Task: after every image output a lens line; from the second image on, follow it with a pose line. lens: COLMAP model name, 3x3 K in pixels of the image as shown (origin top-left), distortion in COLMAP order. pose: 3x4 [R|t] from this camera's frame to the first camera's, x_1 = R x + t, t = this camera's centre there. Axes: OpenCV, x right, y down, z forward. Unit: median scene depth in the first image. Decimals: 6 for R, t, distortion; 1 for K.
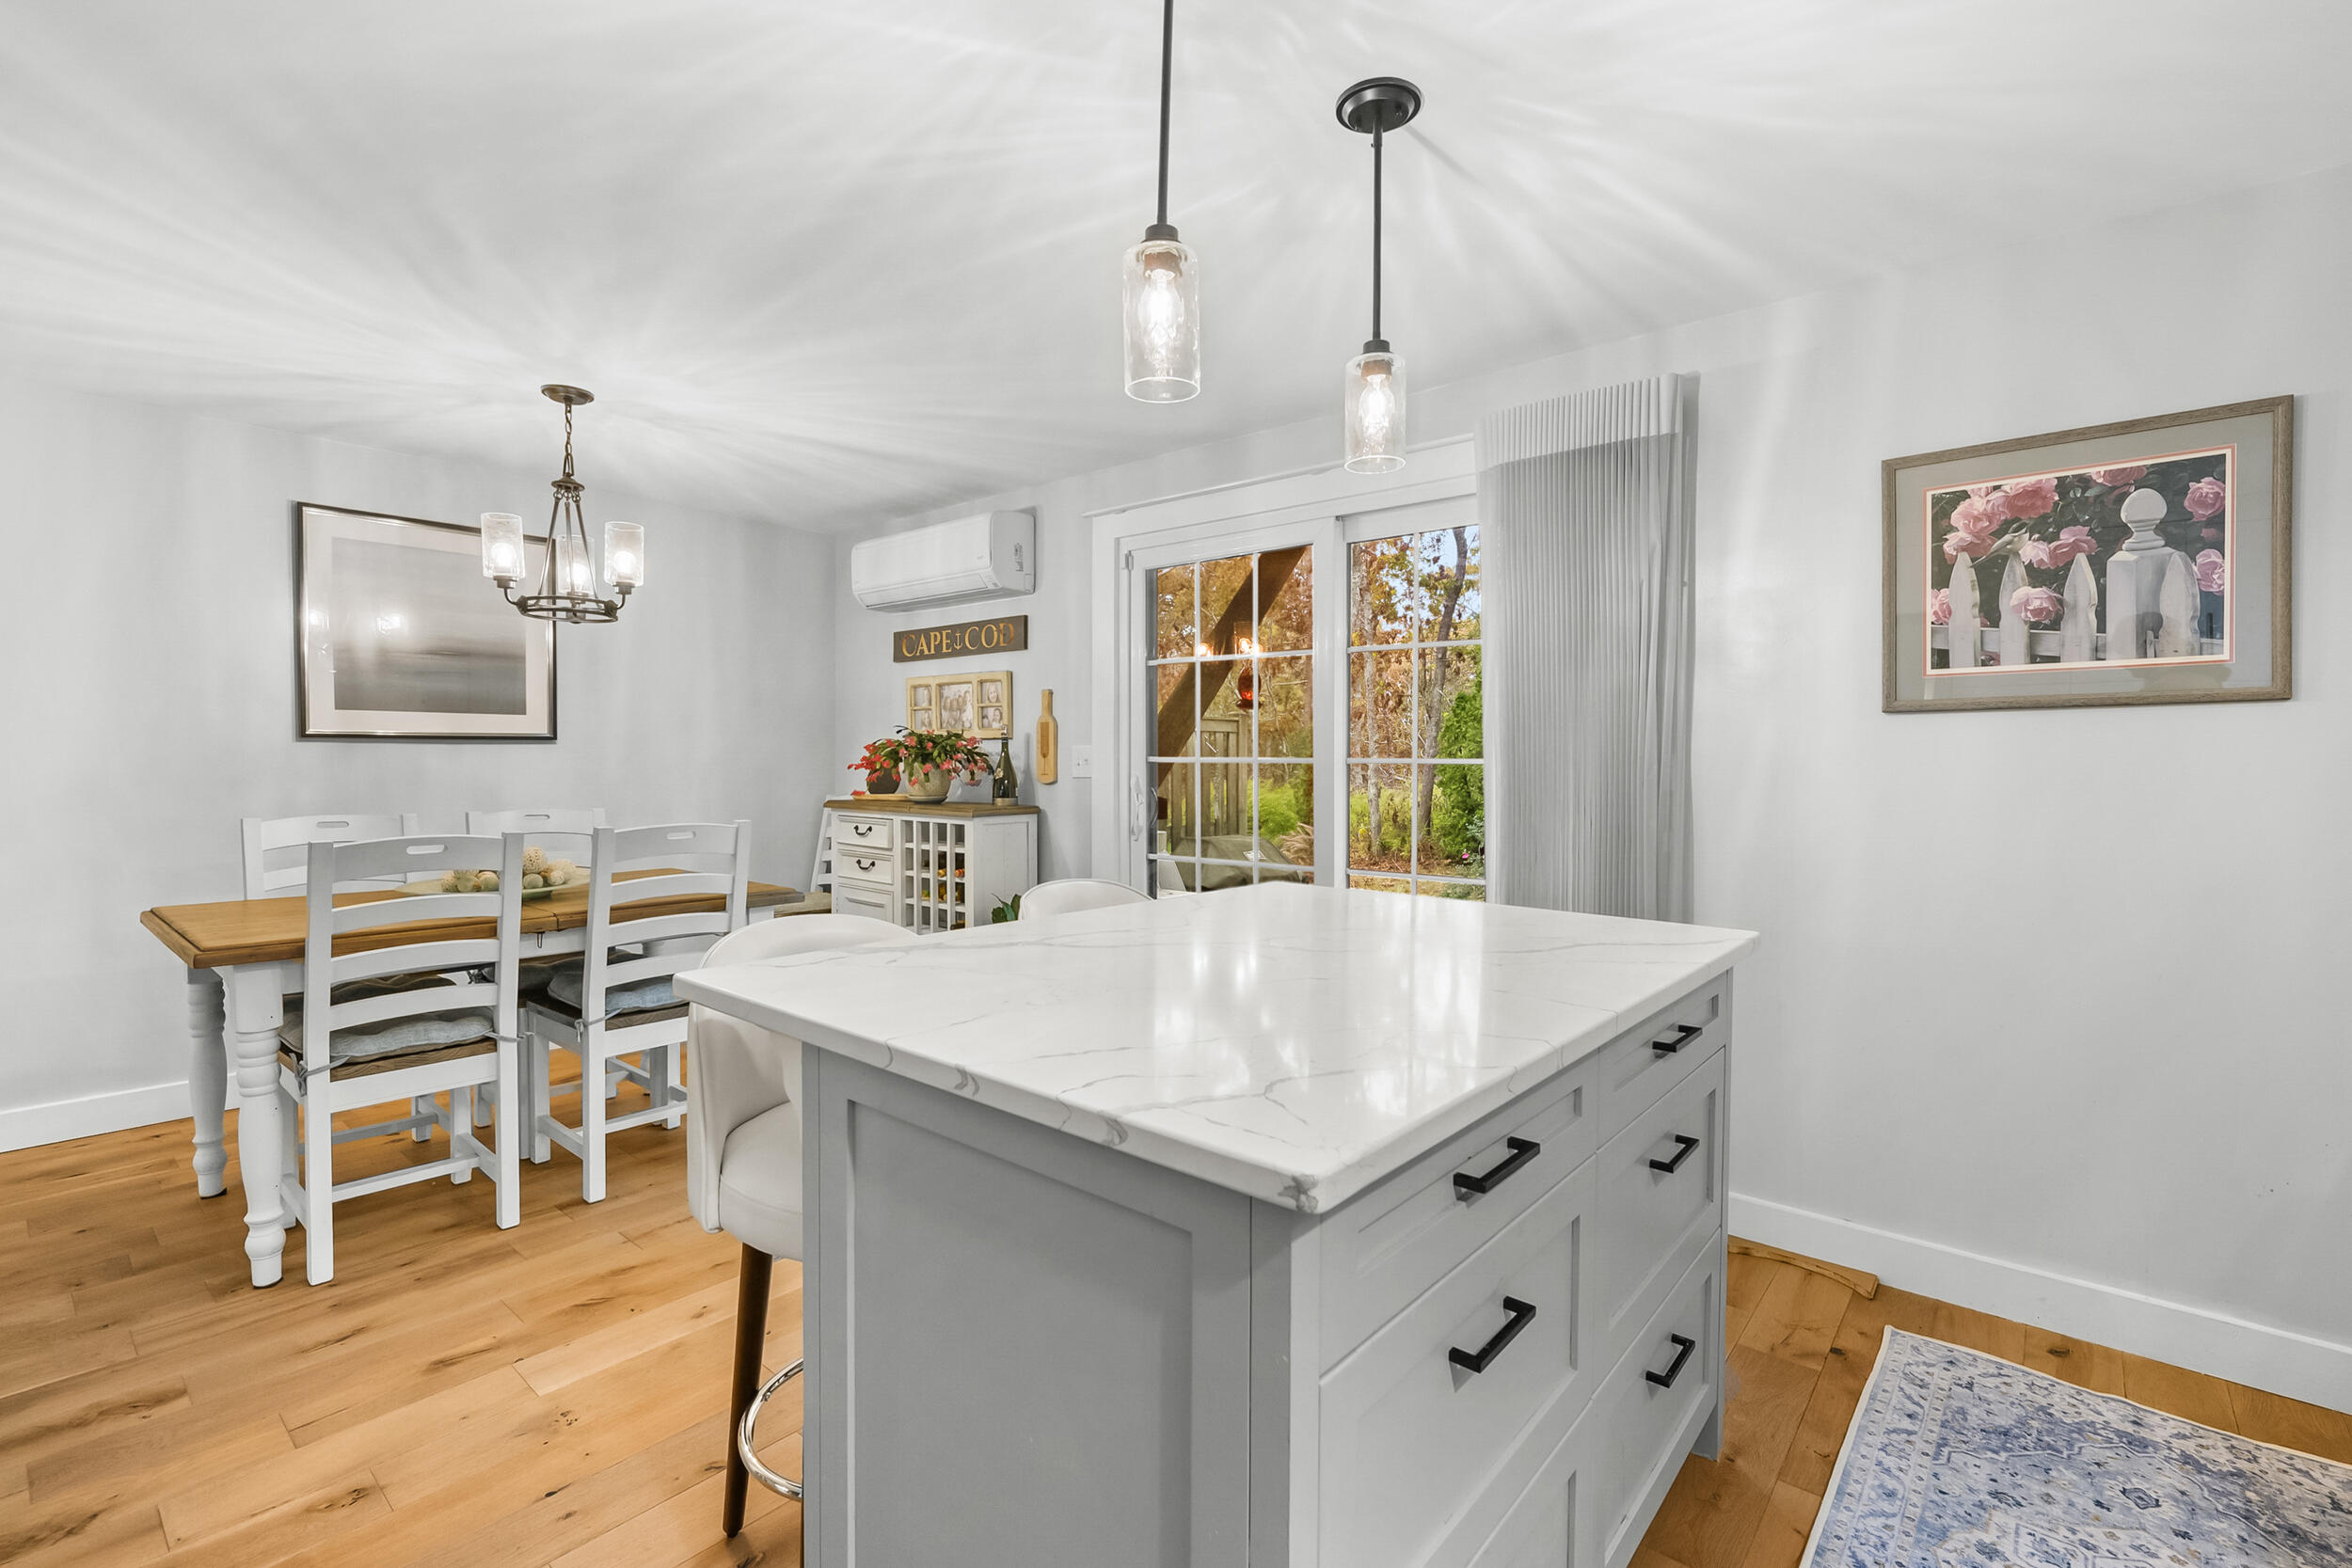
lens RADIAL K [[1053.4, 0, 1187.3], [0, 1053.4, 776.0], [0, 0, 1]] dist [-0.000337, -0.000984]
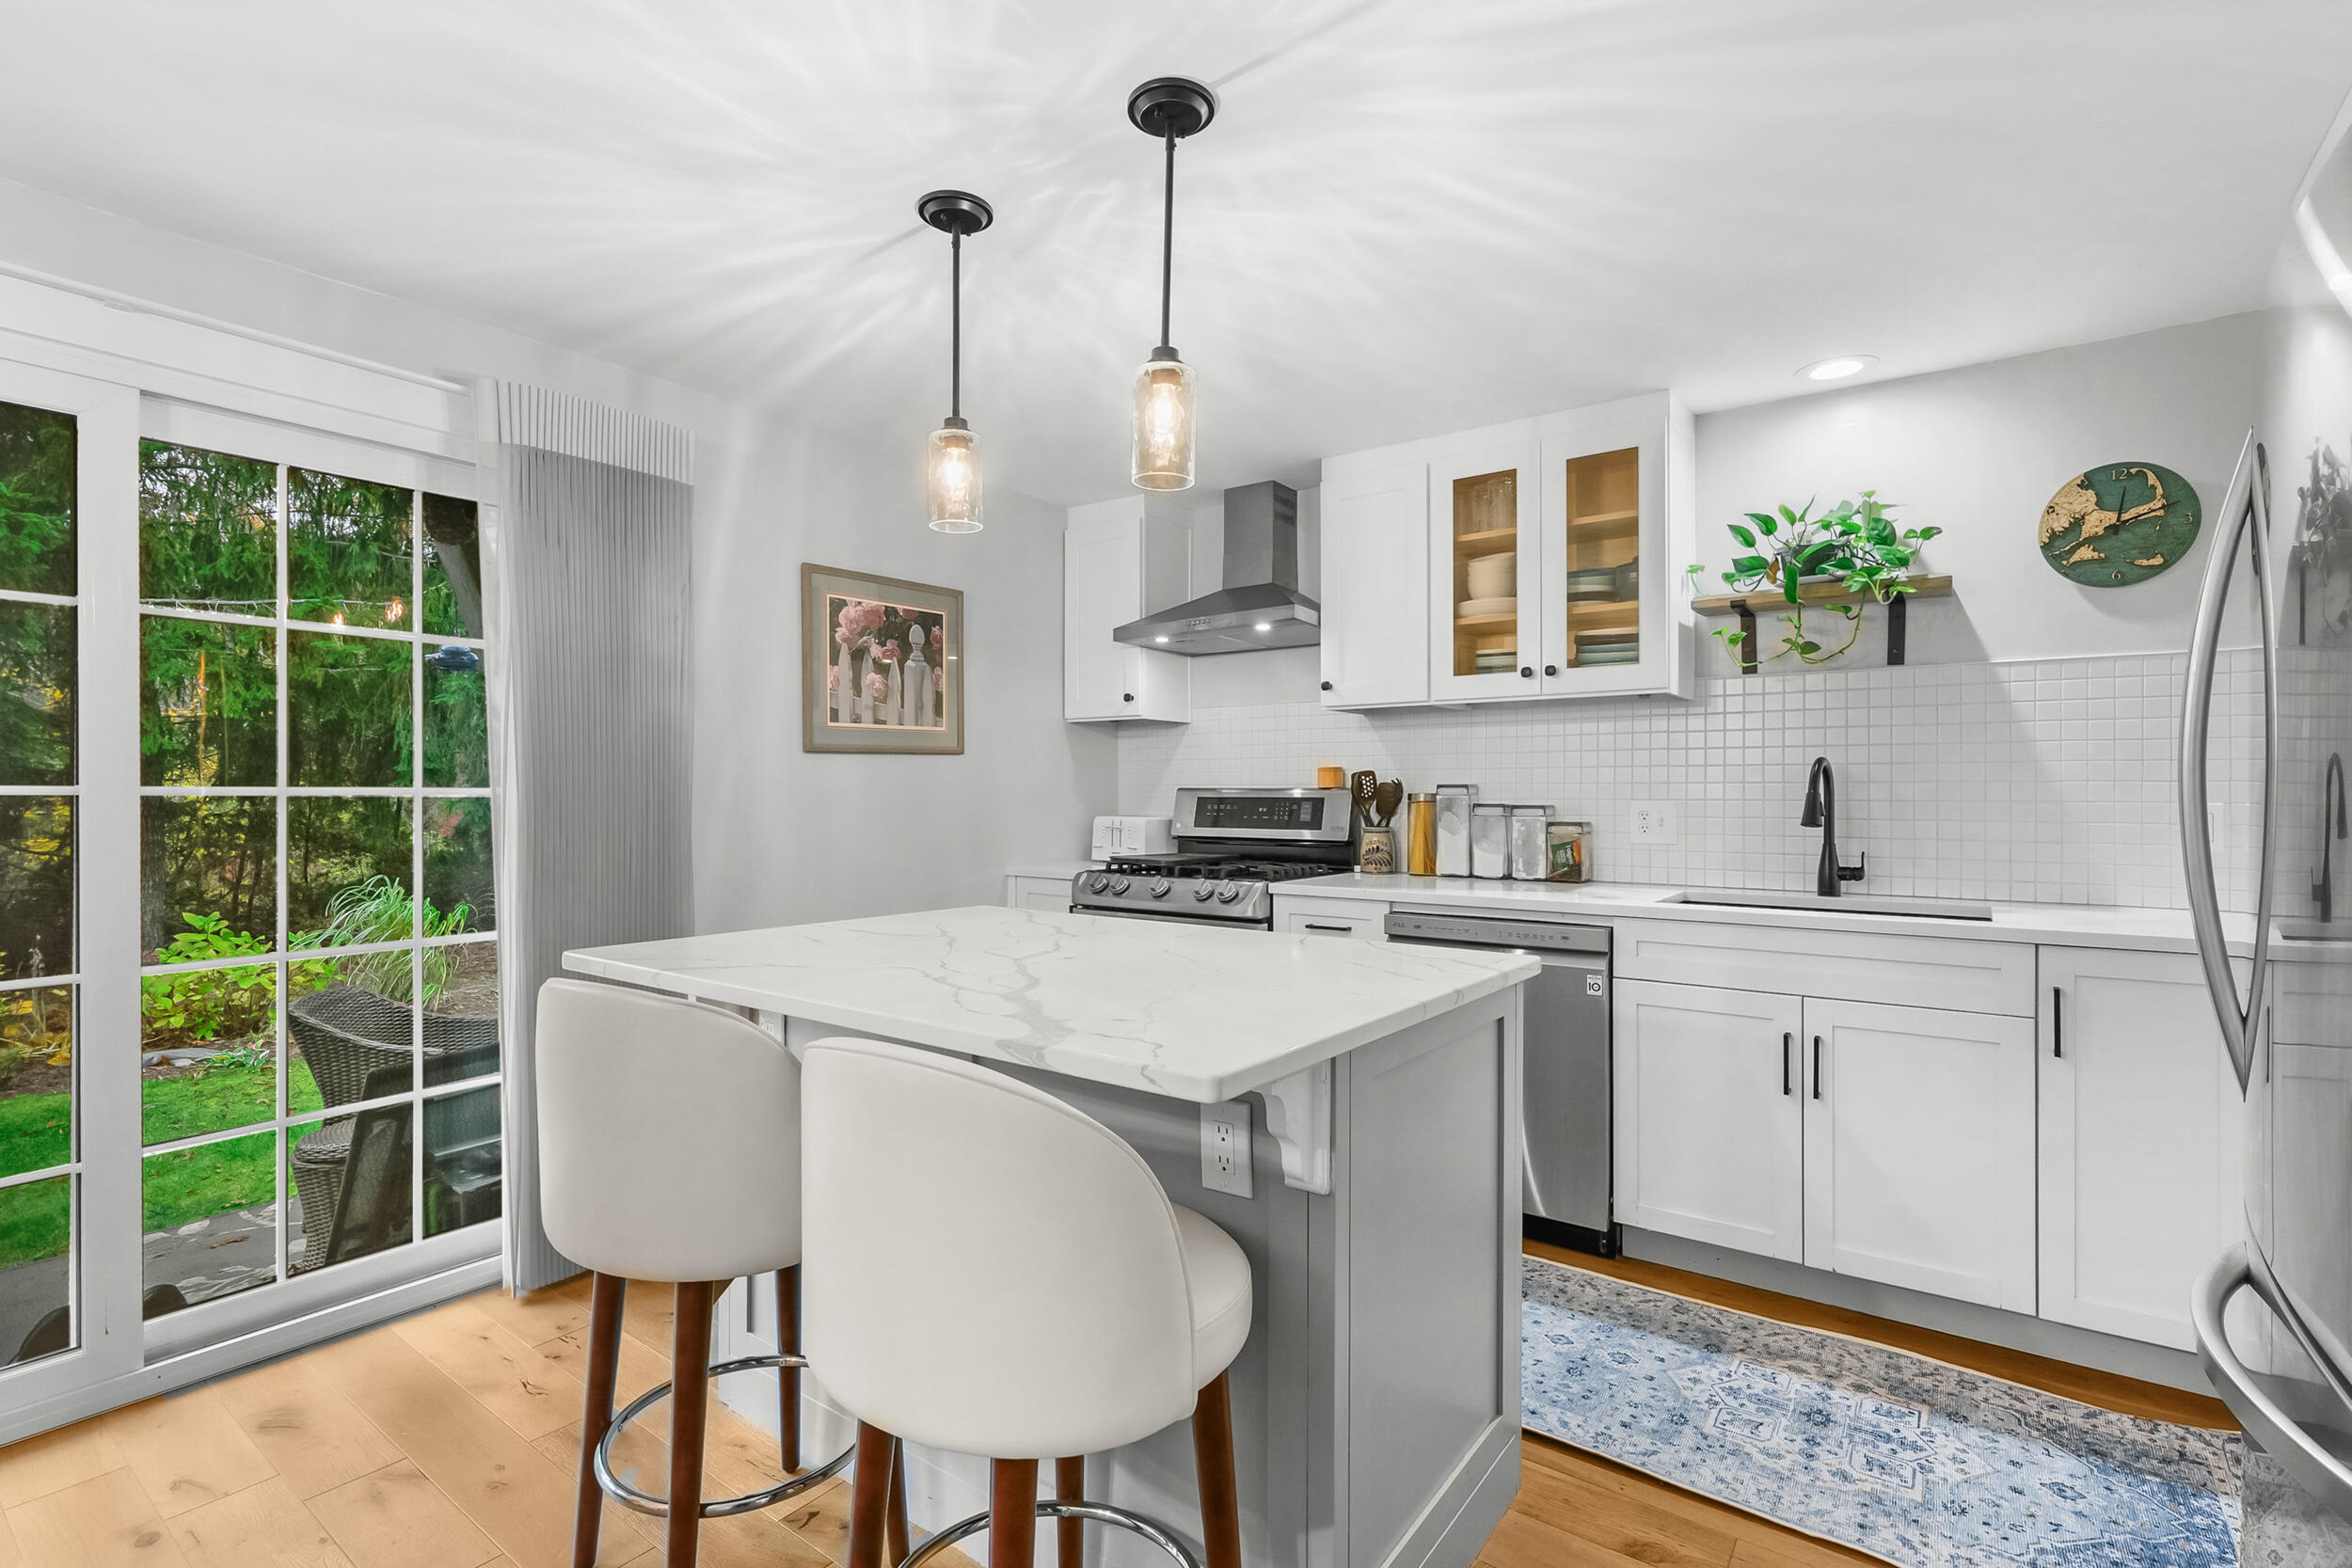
lens RADIAL K [[1085.2, 0, 1166.3], [0, 1085.2, 785.4], [0, 0, 1]] dist [0.004027, -0.003093]
pose [[-0.063336, -0.000326, 0.997992, -0.569527], [0.017396, 0.999848, 0.001430, -0.009029], [-0.997841, 0.017451, -0.063321, 0.489412]]
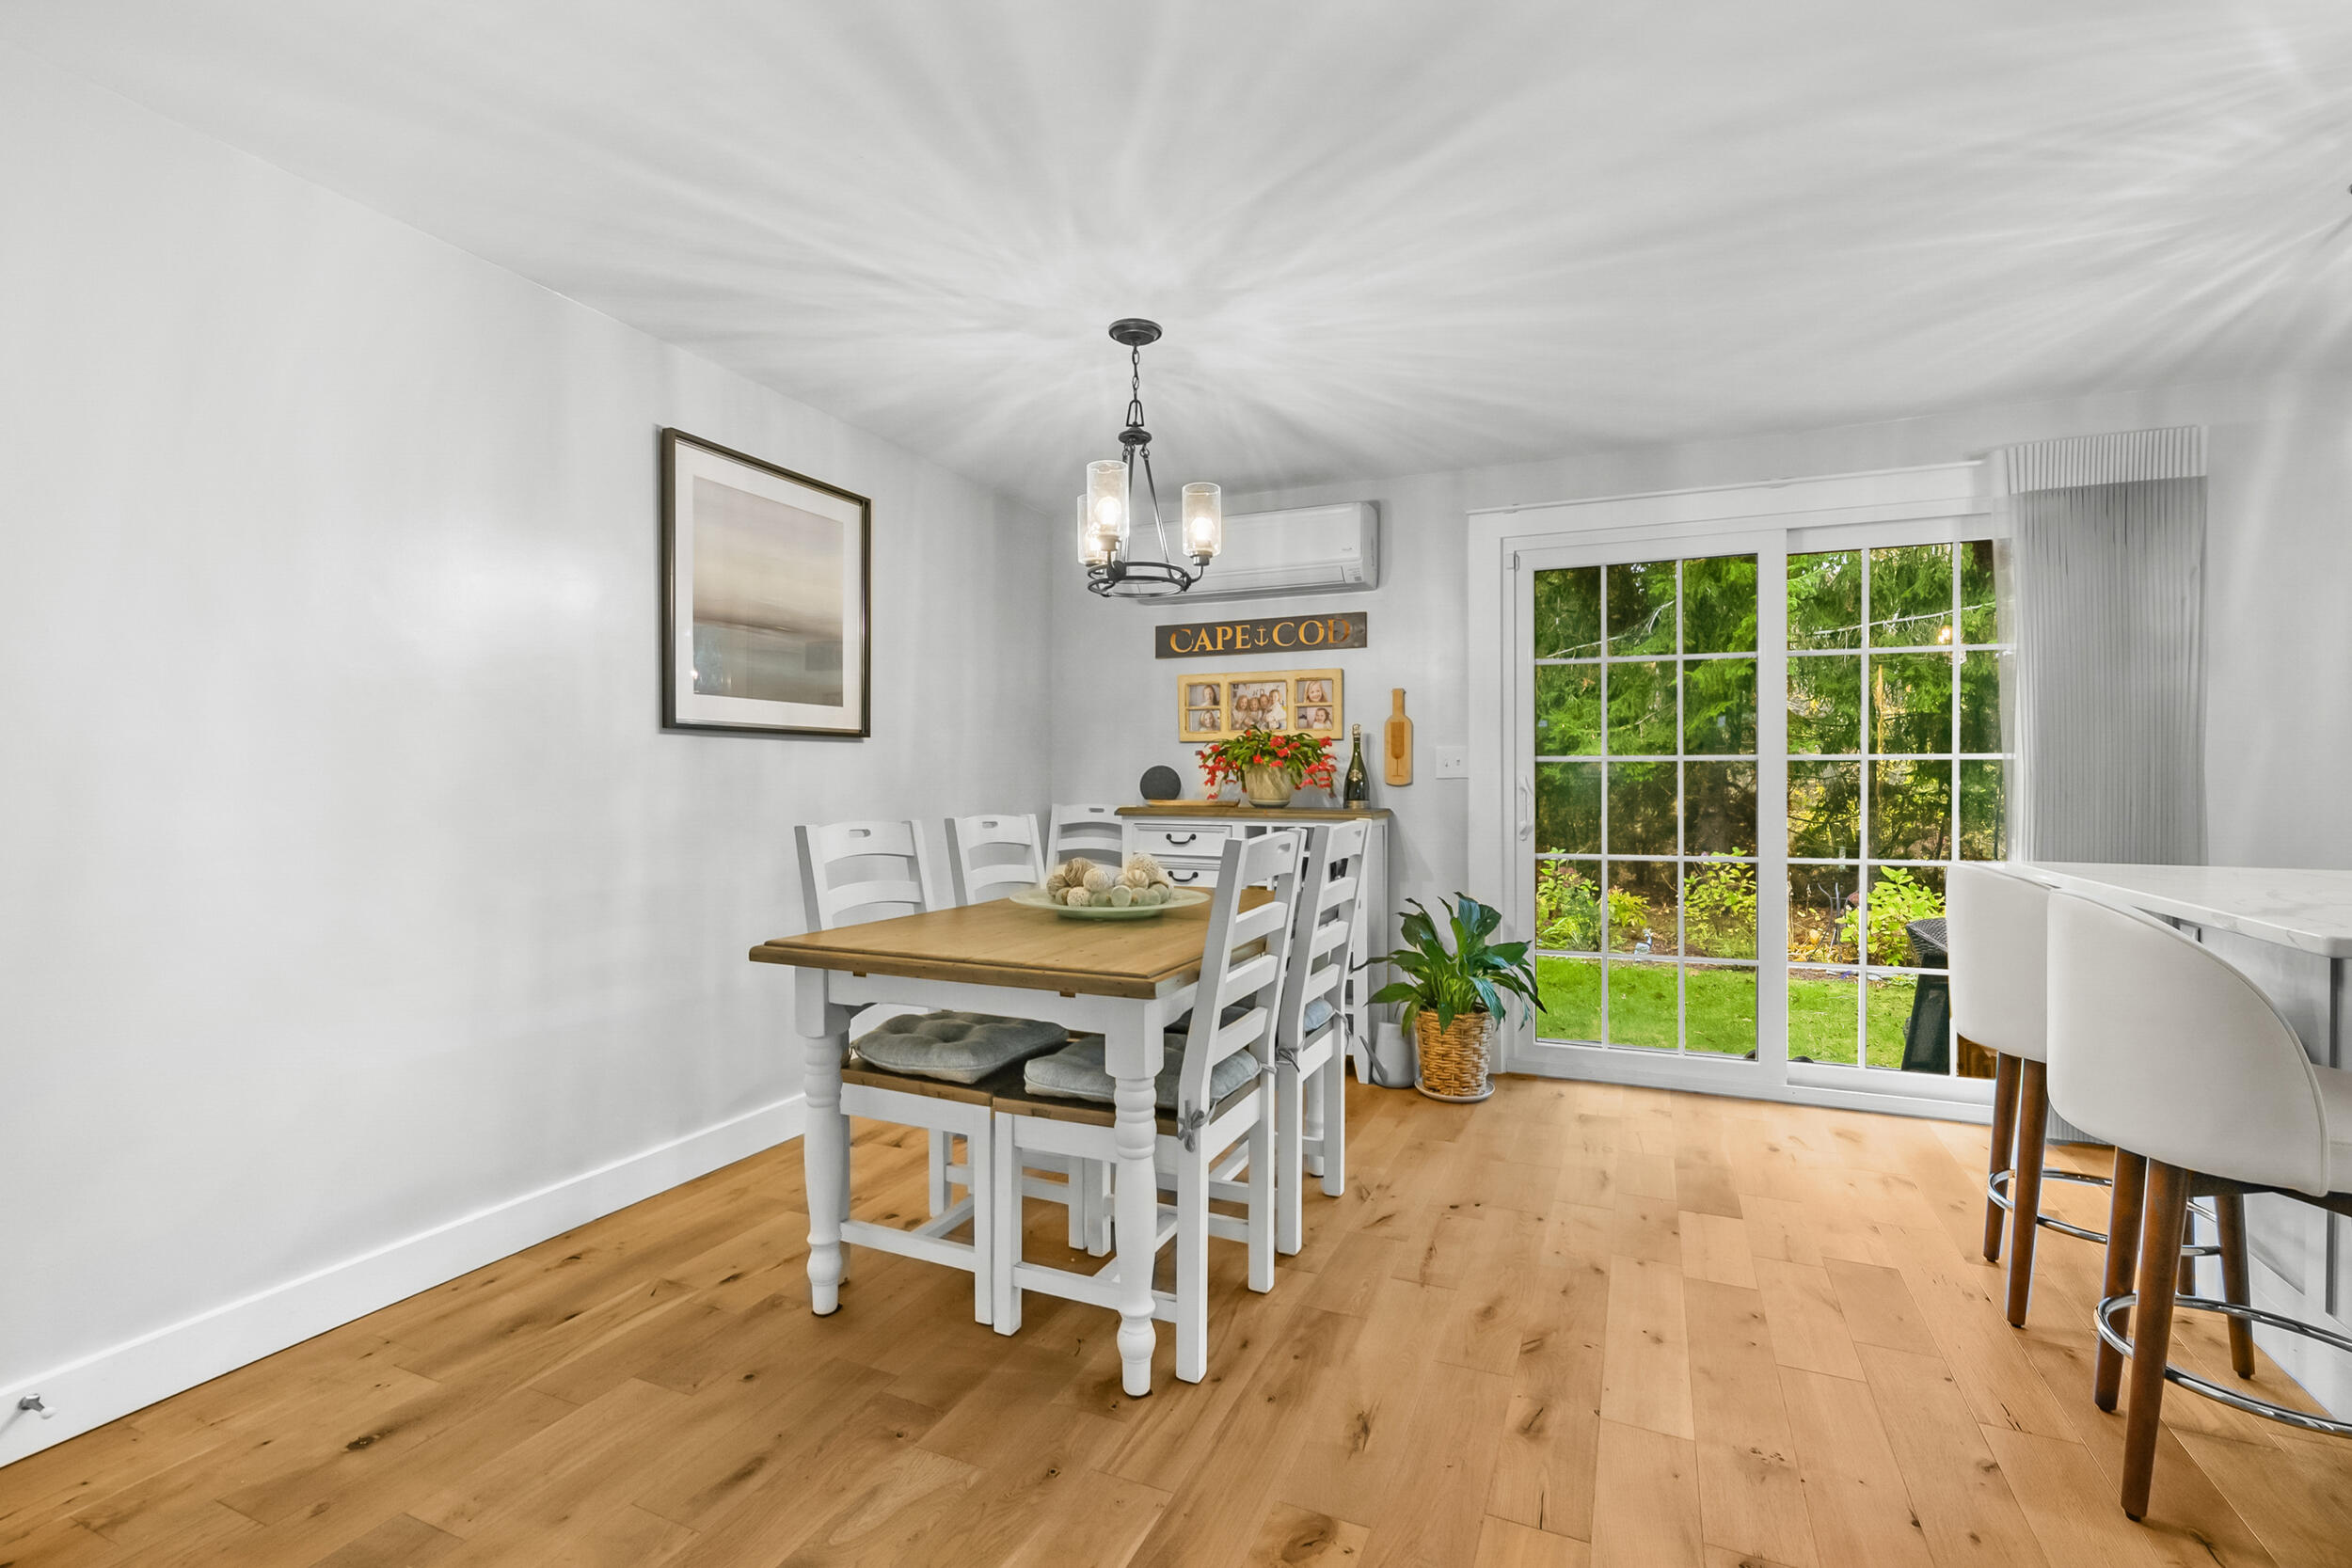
lens RADIAL K [[1053.4, 0, 1188.1], [0, 1053.4, 788.7], [0, 0, 1]] dist [-0.000337, -0.000984]
pose [[0.957538, -0.007380, 0.288212, -0.817846], [0.009450, 0.999939, -0.005790, 0.019649], [-0.288151, 0.008268, 0.957549, 0.163280]]
